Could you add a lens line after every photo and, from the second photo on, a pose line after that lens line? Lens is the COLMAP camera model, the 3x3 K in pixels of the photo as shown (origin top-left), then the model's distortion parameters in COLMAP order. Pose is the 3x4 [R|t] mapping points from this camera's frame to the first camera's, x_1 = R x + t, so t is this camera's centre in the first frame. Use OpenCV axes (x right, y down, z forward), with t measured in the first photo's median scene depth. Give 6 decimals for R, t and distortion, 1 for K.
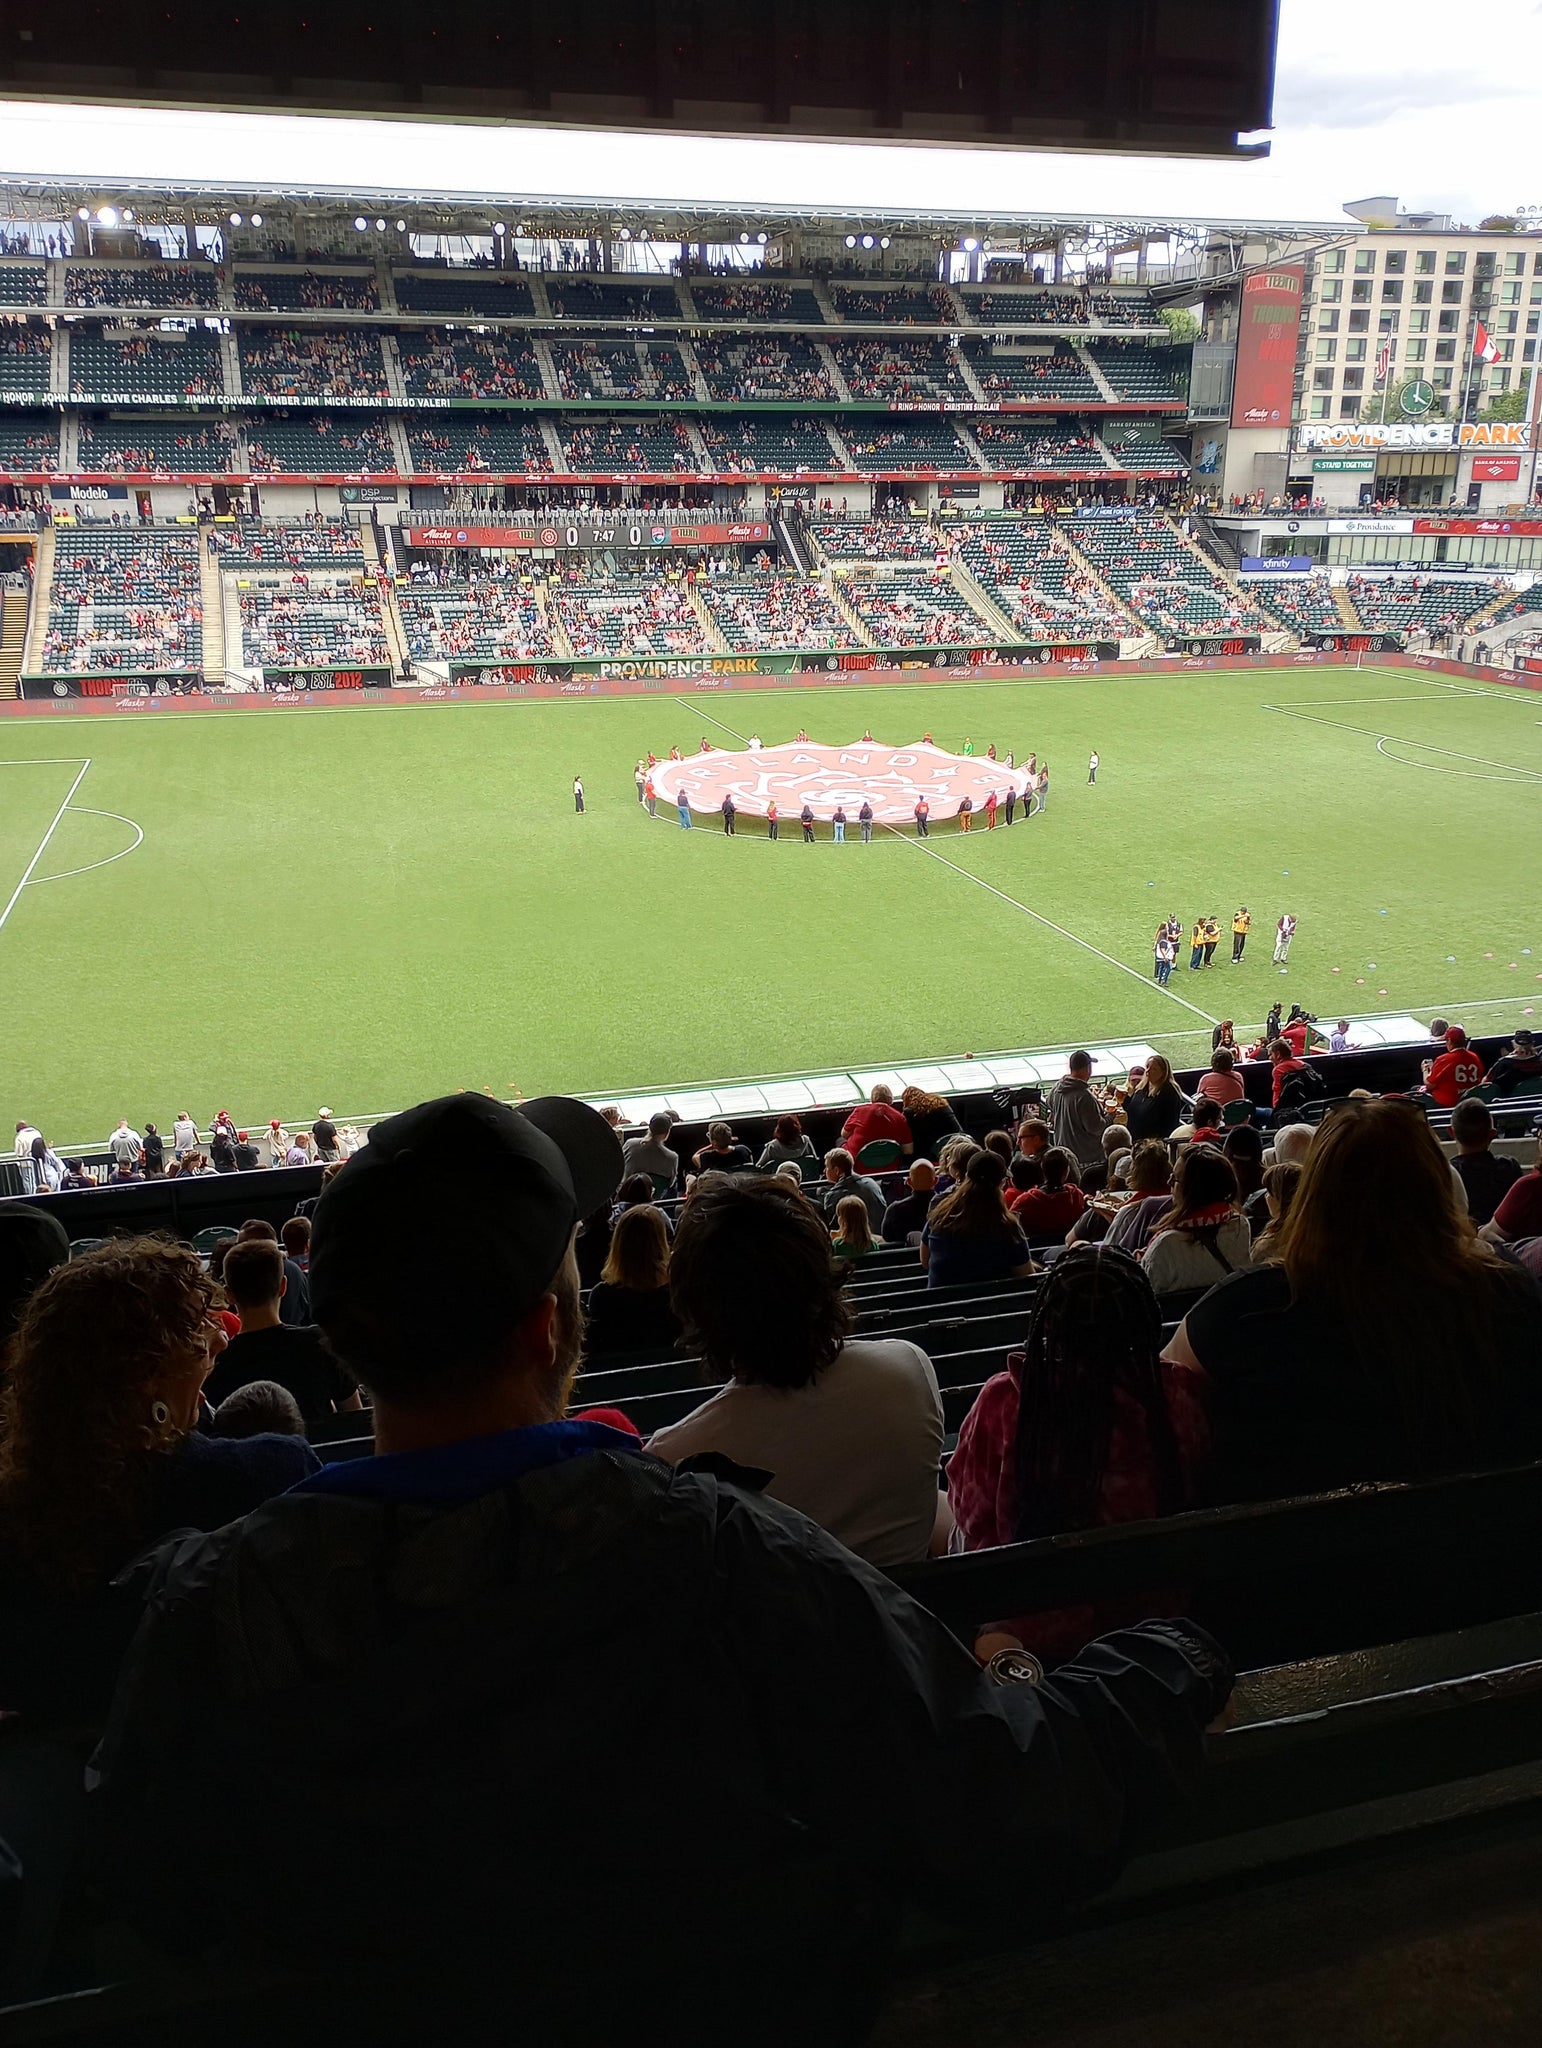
lens RADIAL K [[1656.5, 0, 772.9], [0, 1656.5, 1012.3], [0, 0, 1]] dist [0.030353, -0.010941]
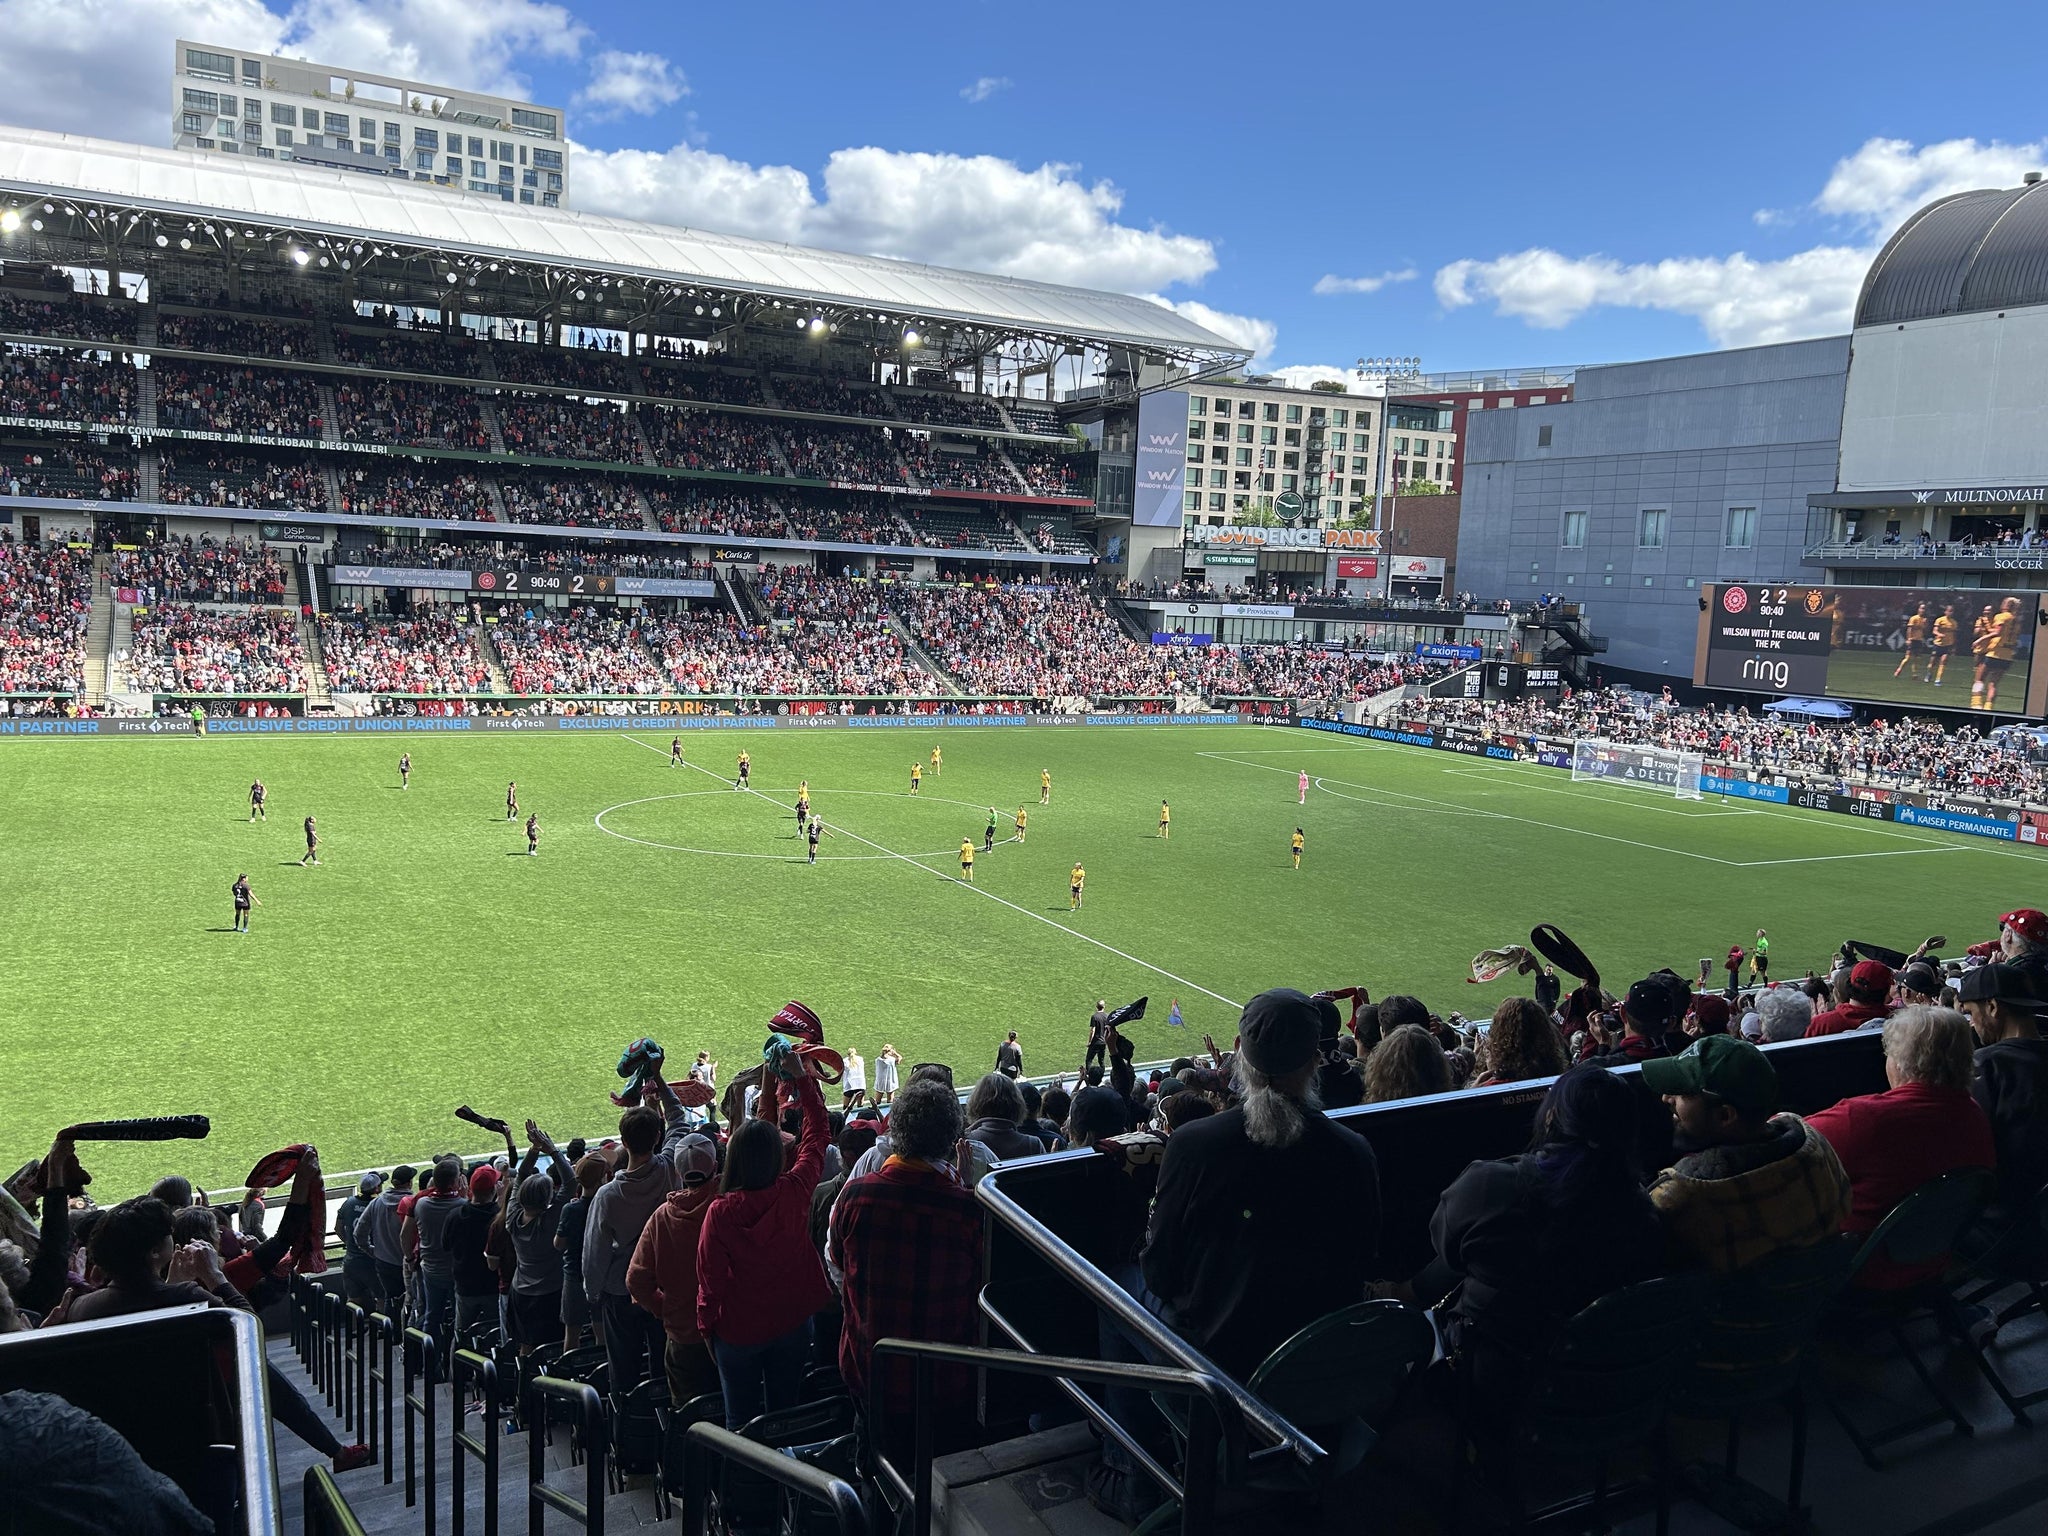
lens RADIAL K [[1515.0, 0, 1016.3], [0, 1515.0, 765.0], [0, 0, 1]] dist [0.056317, -0.048416]
pose [[0.976781, 0.016863, 0.213574, -0.017497], [0.026464, 0.979765, -0.198395, 0.008913], [-0.212598, 0.199440, 0.956570, 0.076725]]
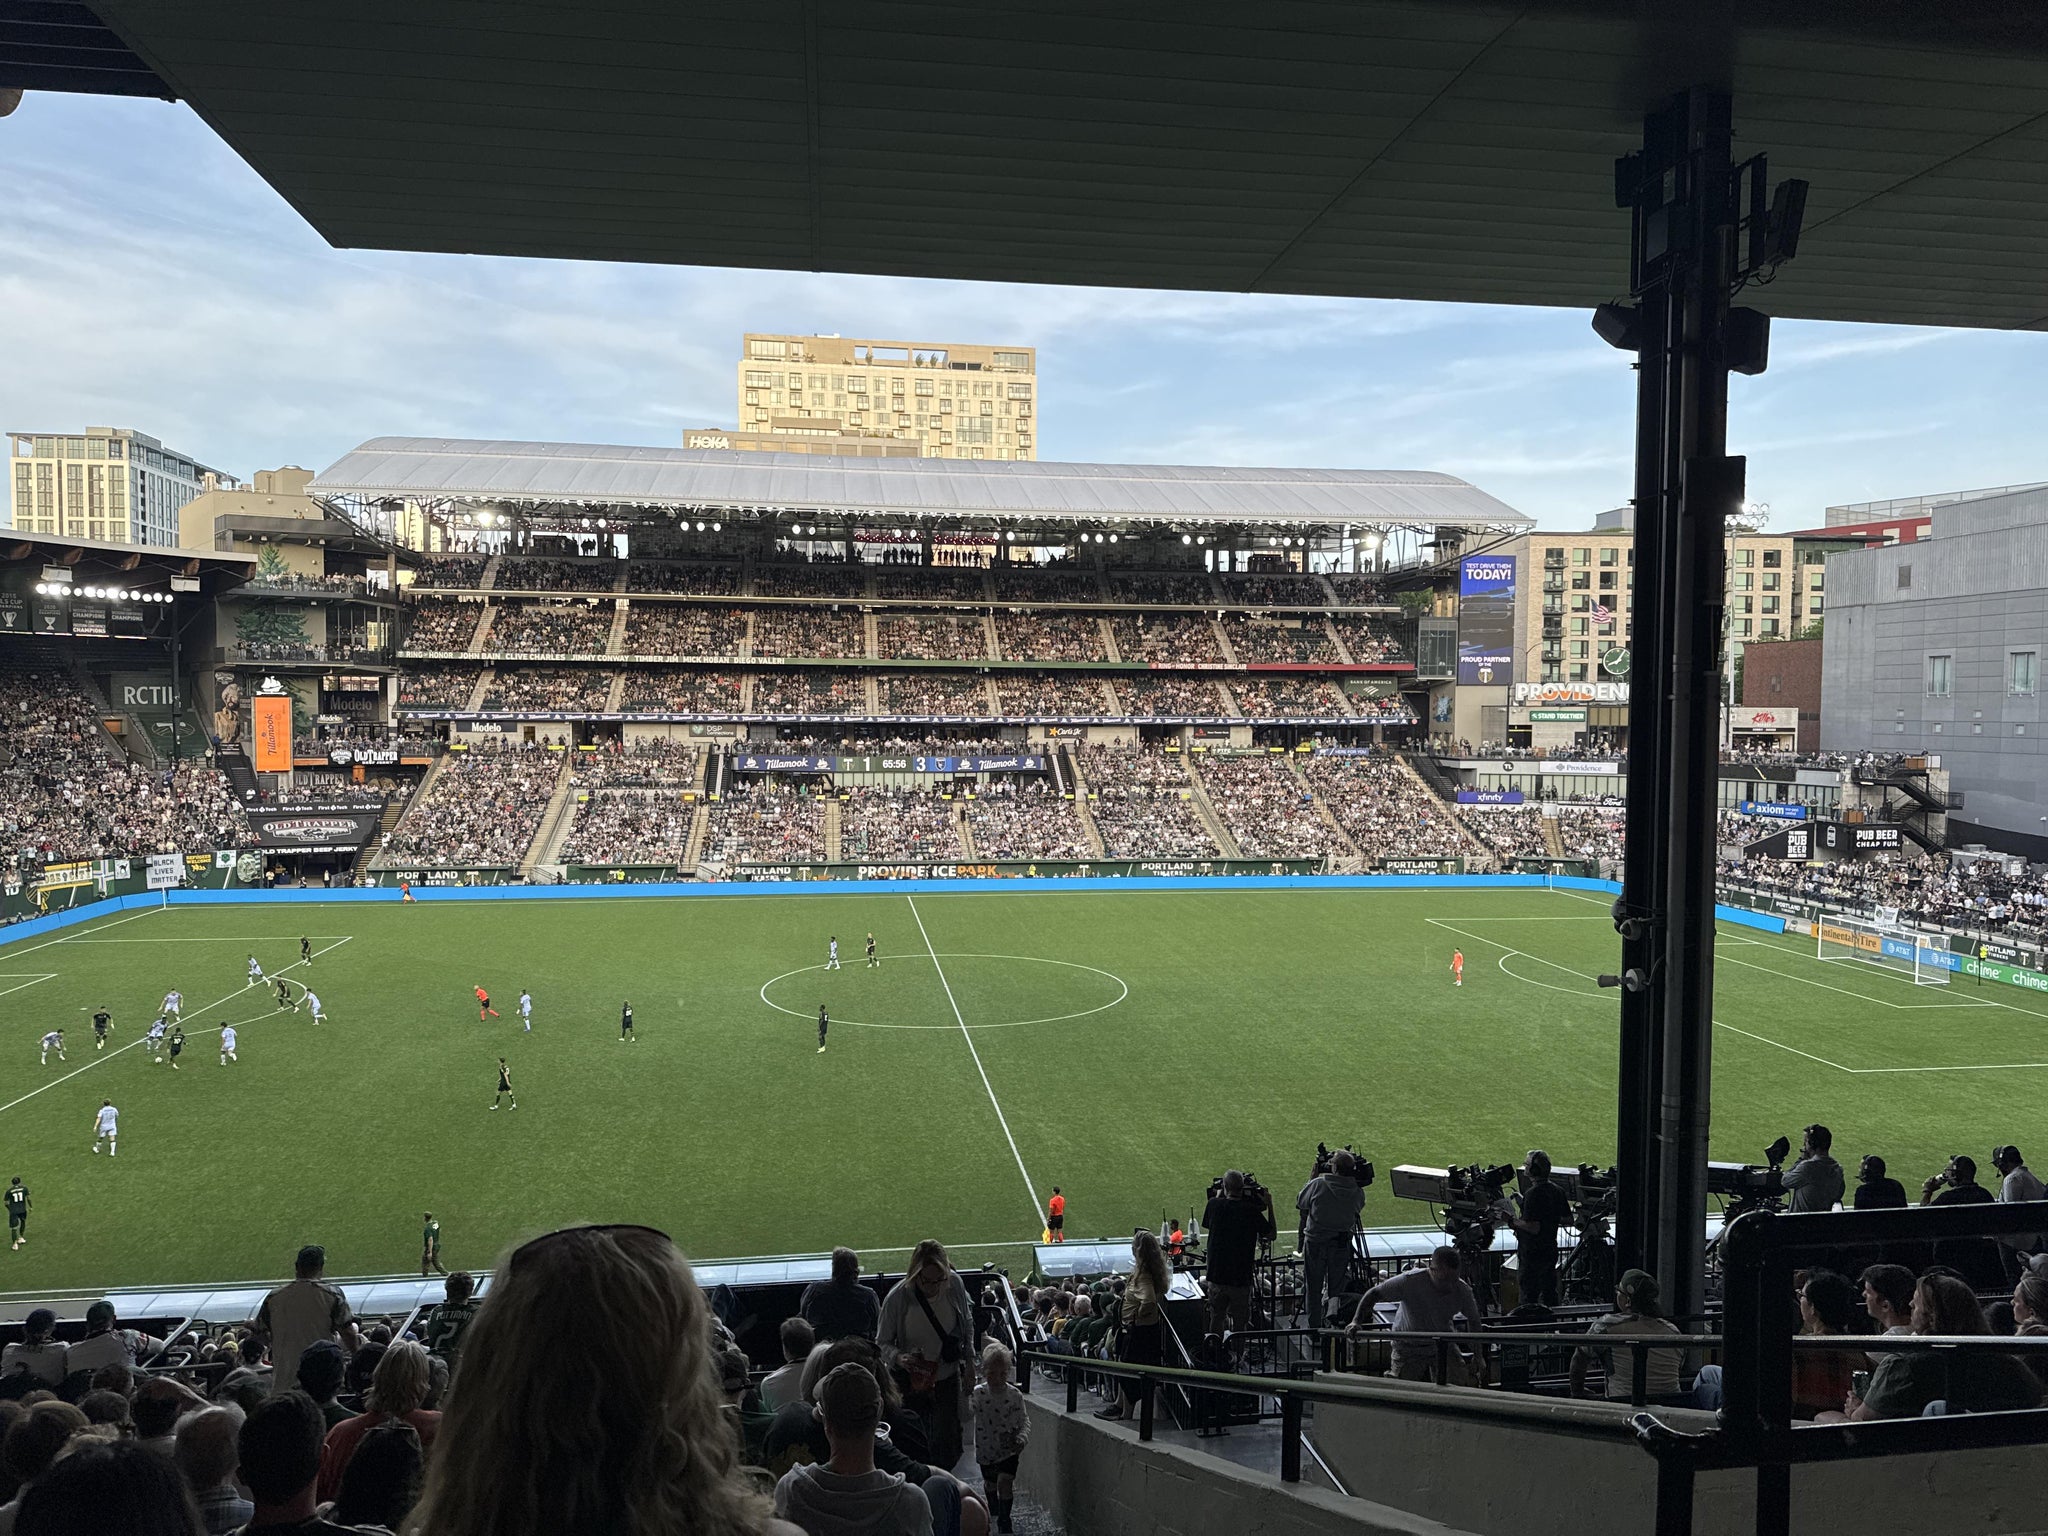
lens RADIAL K [[1401.5, 0, 1036.3], [0, 1401.5, 775.7], [0, 0, 1]] dist [0.091207, -0.118848]
pose [[0.990857, 0.014342, -0.134156, 0.123918], [-0.050901, 0.960593, -0.273260, -0.006486], [0.124950, 0.277590, 0.952539, 0.045771]]
